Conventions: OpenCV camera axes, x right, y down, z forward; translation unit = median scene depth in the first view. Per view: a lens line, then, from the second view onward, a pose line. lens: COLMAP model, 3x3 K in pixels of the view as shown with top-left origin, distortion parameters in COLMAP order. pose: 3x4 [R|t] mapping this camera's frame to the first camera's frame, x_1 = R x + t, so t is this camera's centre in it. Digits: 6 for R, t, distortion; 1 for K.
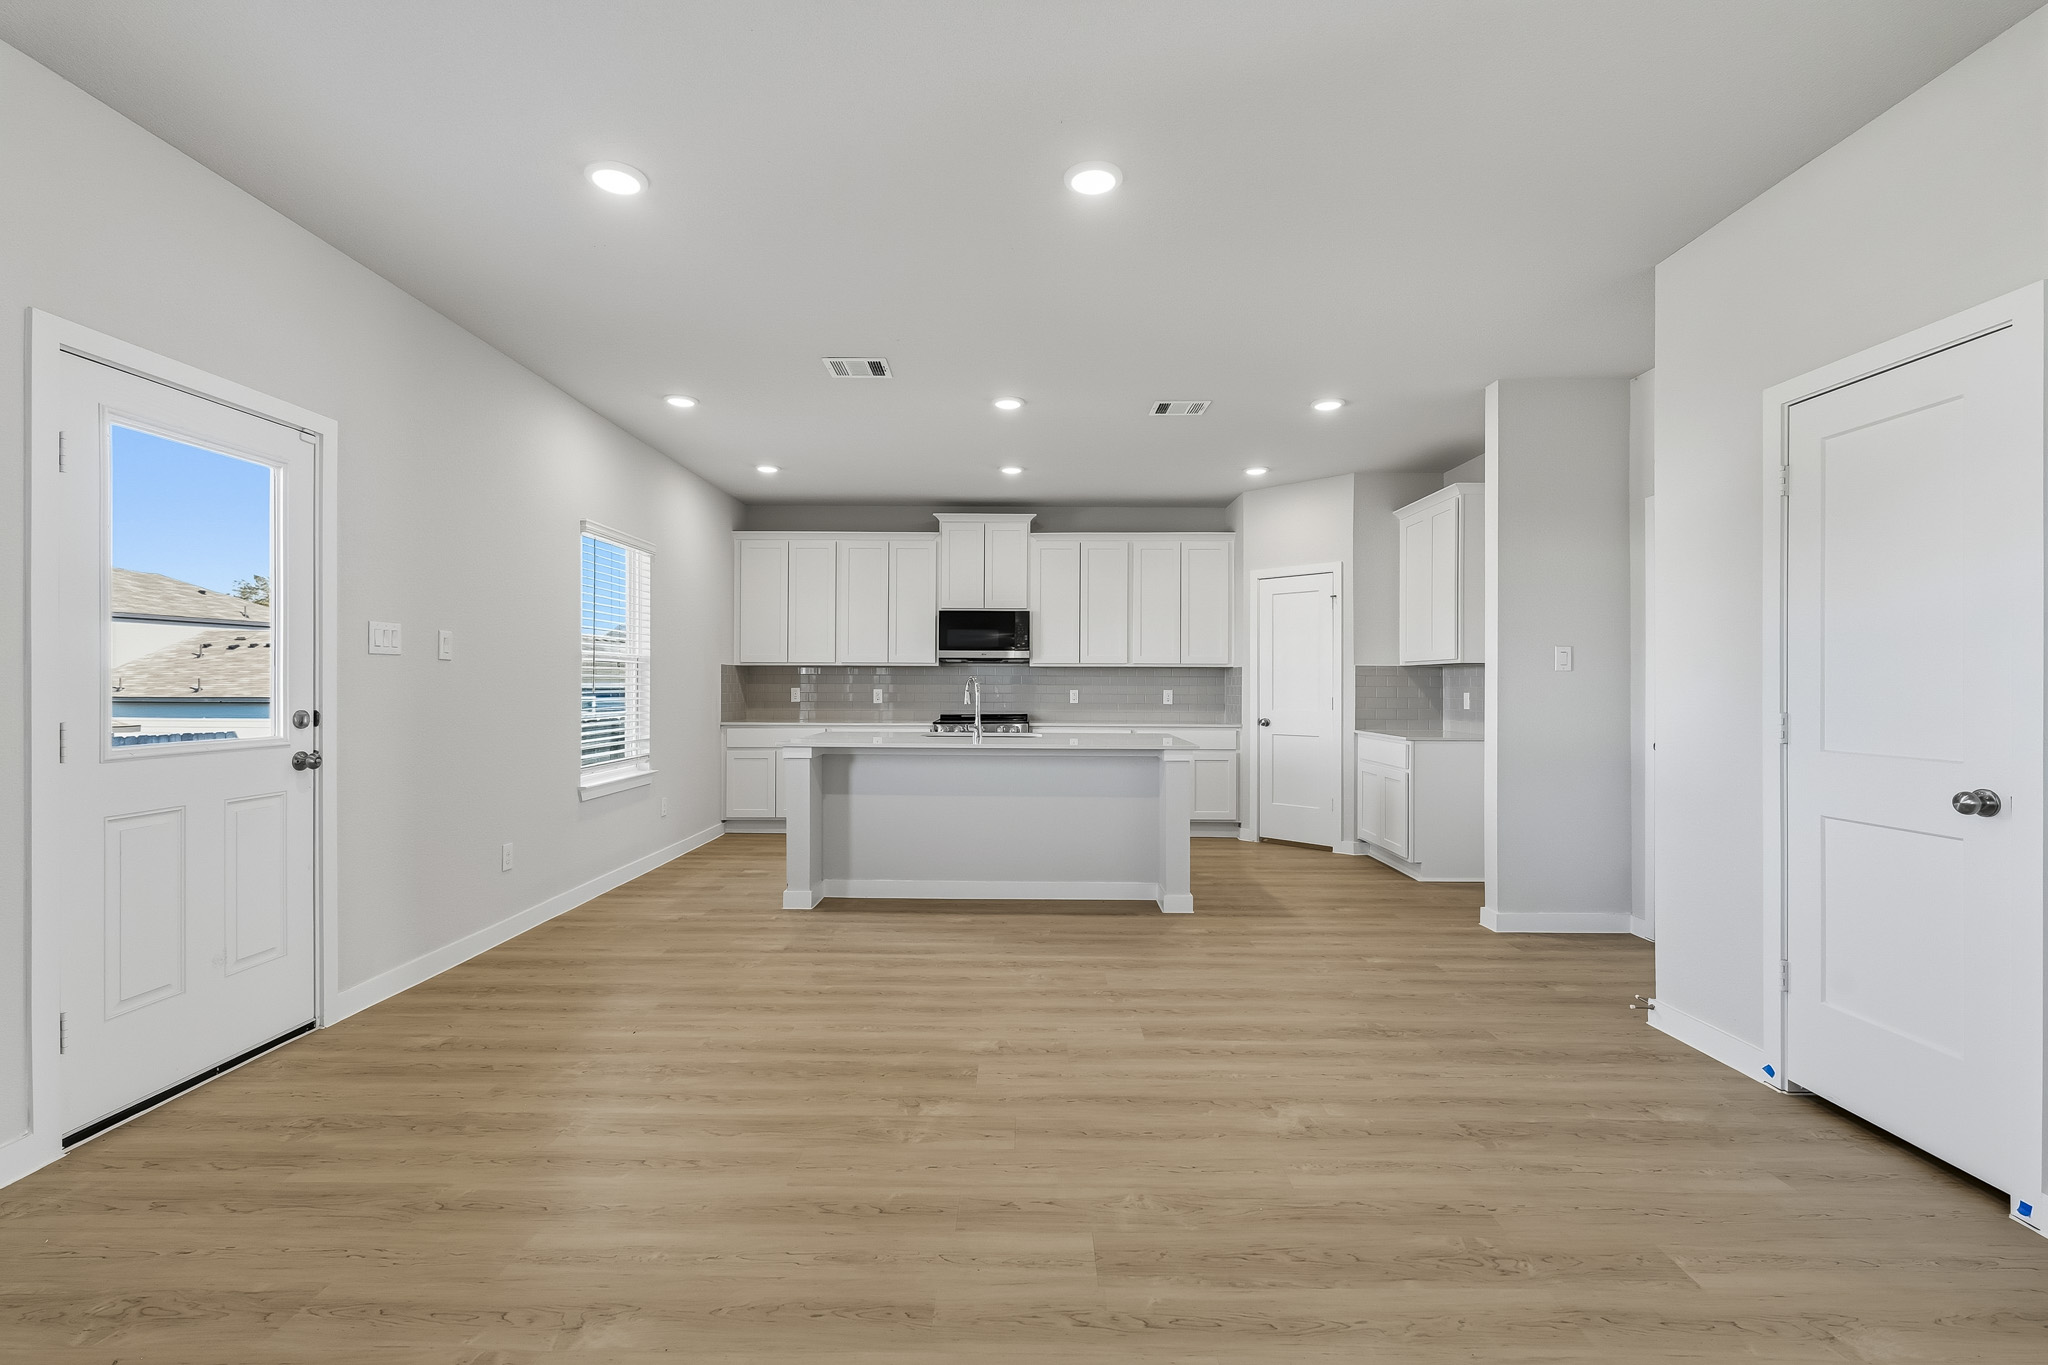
lens RADIAL K [[894.9, 0, 1025.1], [0, 894.9, 682.7], [0, 0, 1]] dist [0.004911, 0.000484]
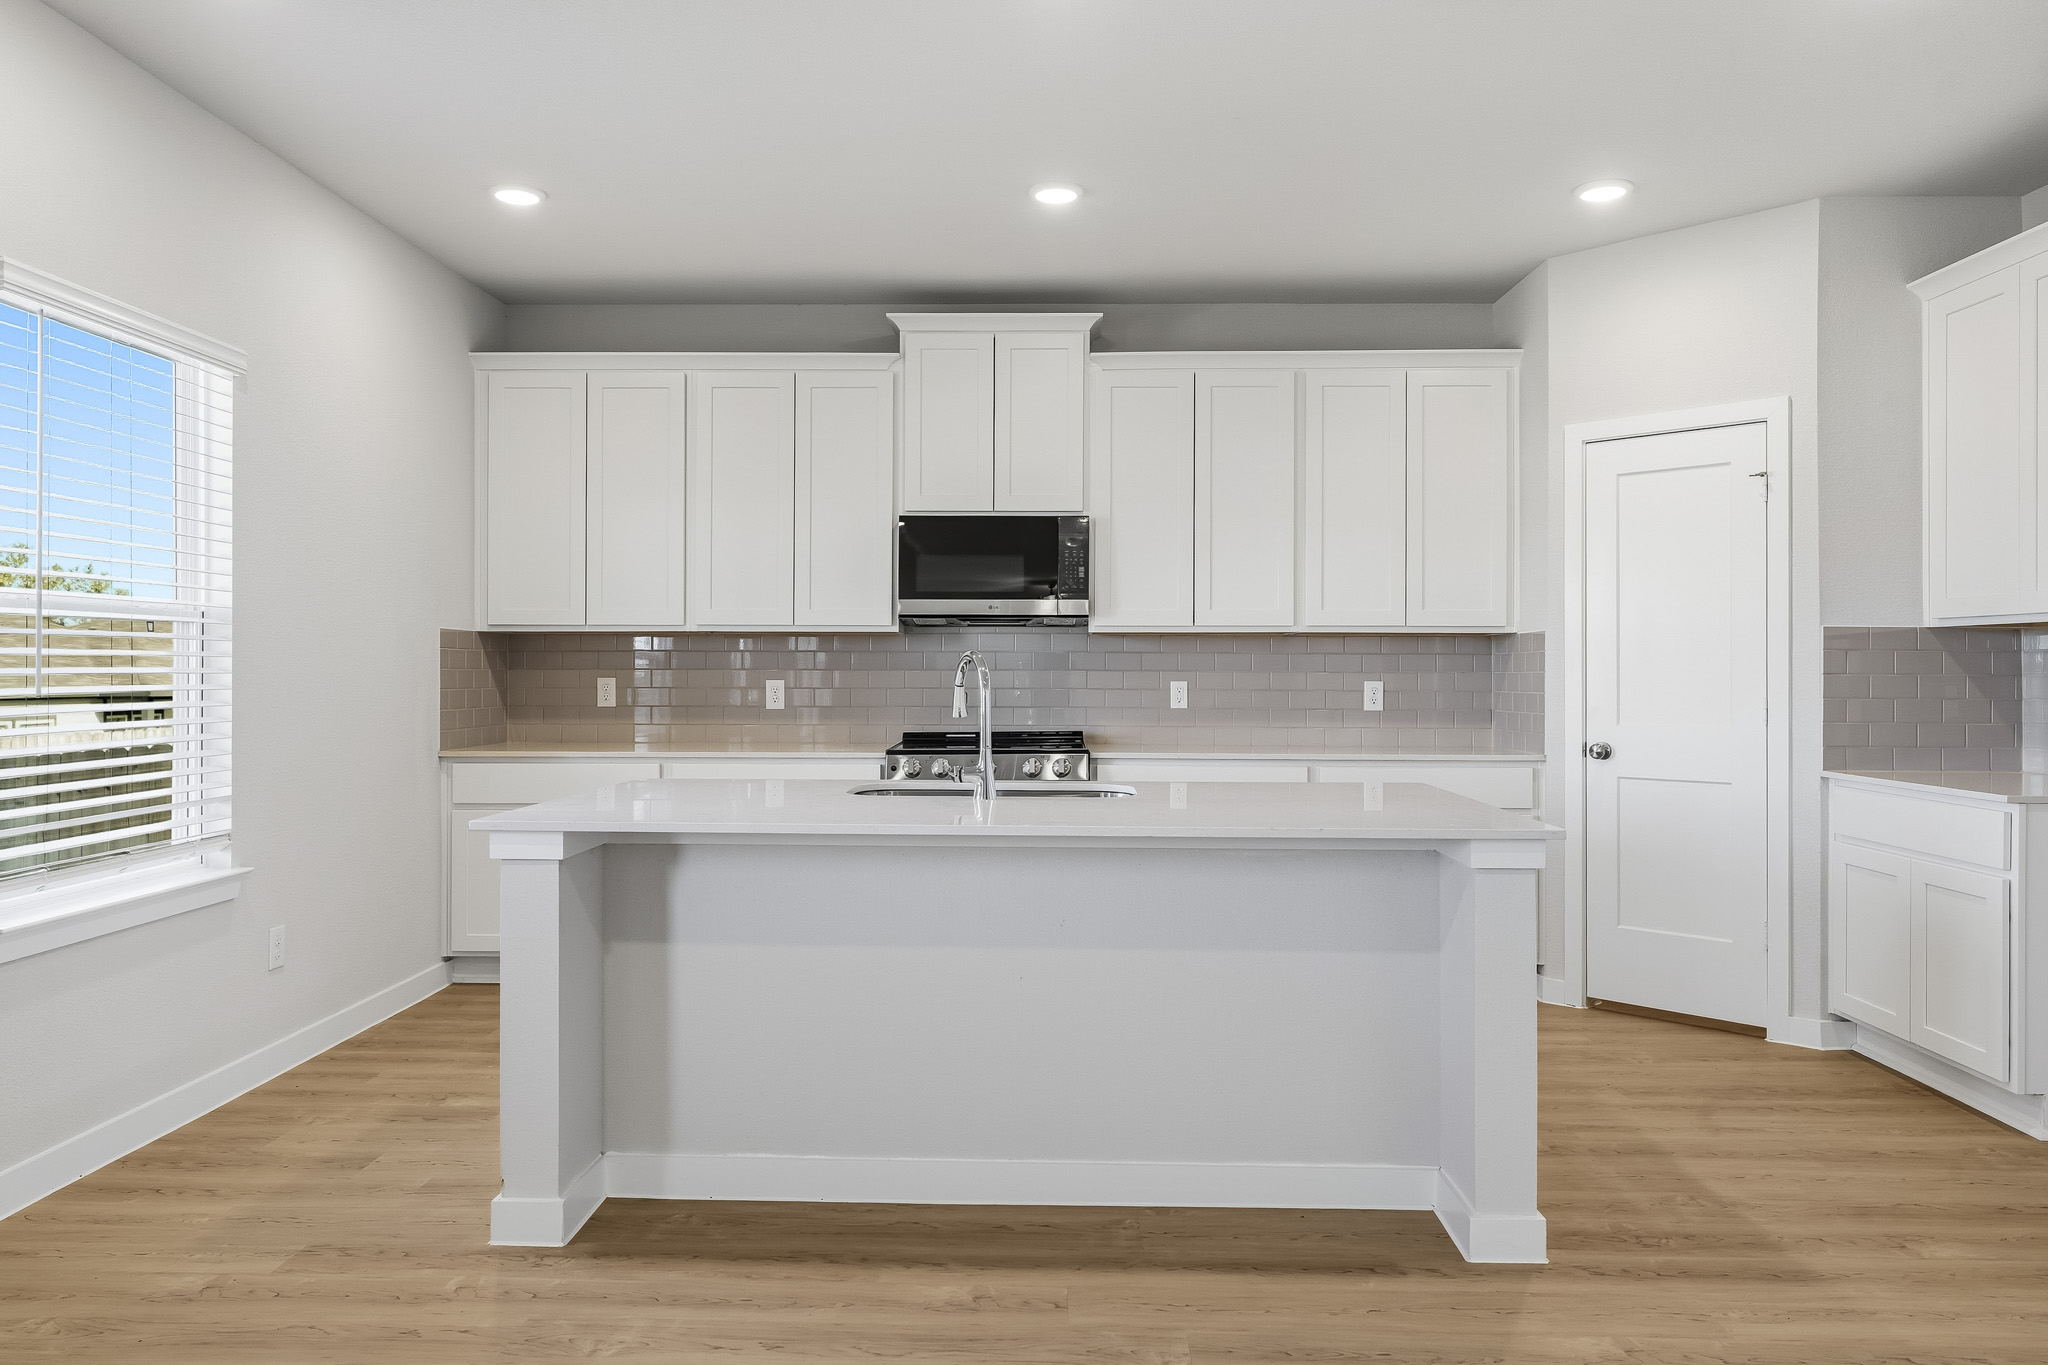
lens RADIAL K [[1392.4, 0, 1024.8], [0, 1392.4, 675.7], [0, 0, 1]] dist [-0.005542, 0.001106]
pose [[0.999872, -0.001349, -0.015916, -0.020136], [0.001452, 0.999978, 0.006482, 0.000033], [0.015907, -0.006504, 0.999852, 0.297636]]
